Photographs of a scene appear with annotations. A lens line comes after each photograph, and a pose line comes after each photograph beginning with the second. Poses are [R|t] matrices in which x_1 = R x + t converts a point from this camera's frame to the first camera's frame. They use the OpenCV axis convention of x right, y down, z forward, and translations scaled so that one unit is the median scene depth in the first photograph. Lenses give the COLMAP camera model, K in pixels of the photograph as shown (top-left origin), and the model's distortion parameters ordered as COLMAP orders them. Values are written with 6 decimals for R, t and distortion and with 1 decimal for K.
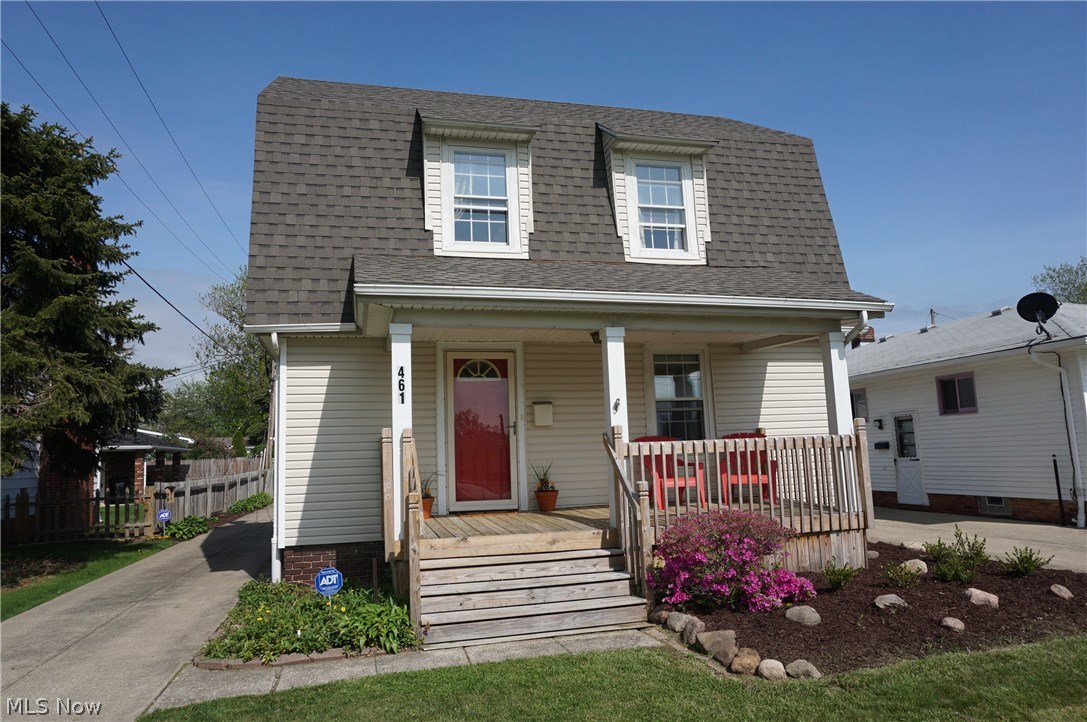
lens RADIAL K [[727.4, 0, 543.0], [0, 727.4, 359.2], [0, 0, 1]] dist [-0.039469, 0.028210]
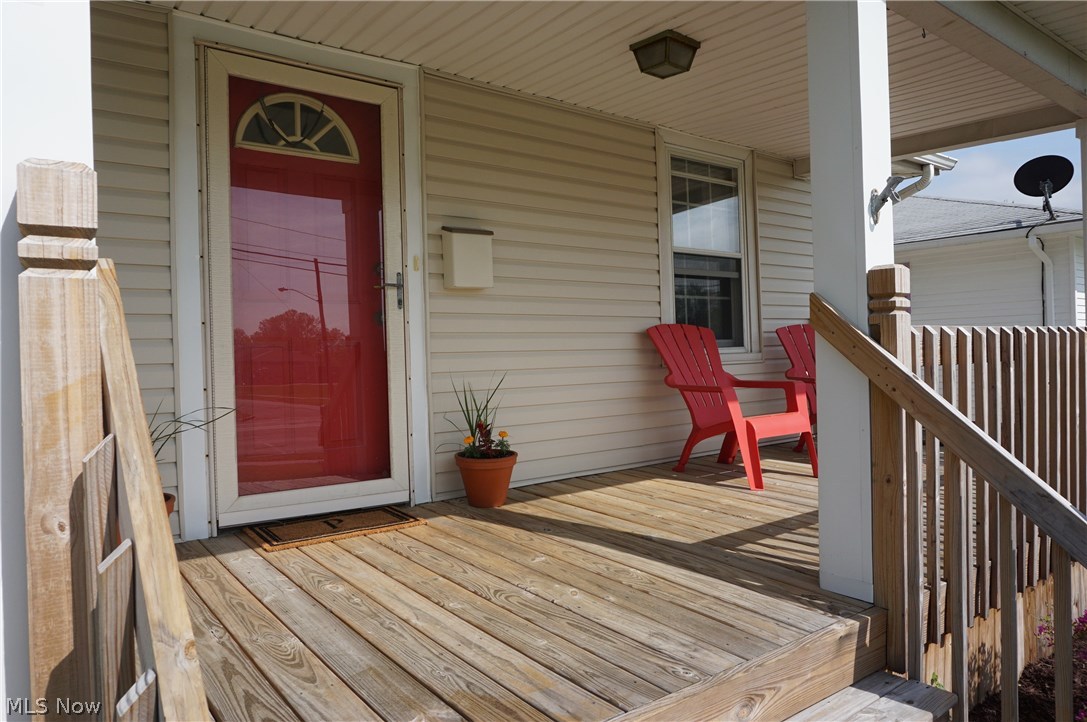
lens RADIAL K [[727.4, 0, 539.4], [0, 727.4, 358.4], [0, 0, 1]] dist [-0.039469, 0.028210]
pose [[0.924946, 0.011419, 0.379926, -0.112665], [-0.058620, 0.991875, 0.112901, 0.081595], [-0.375550, -0.126699, 0.918101, 0.612273]]
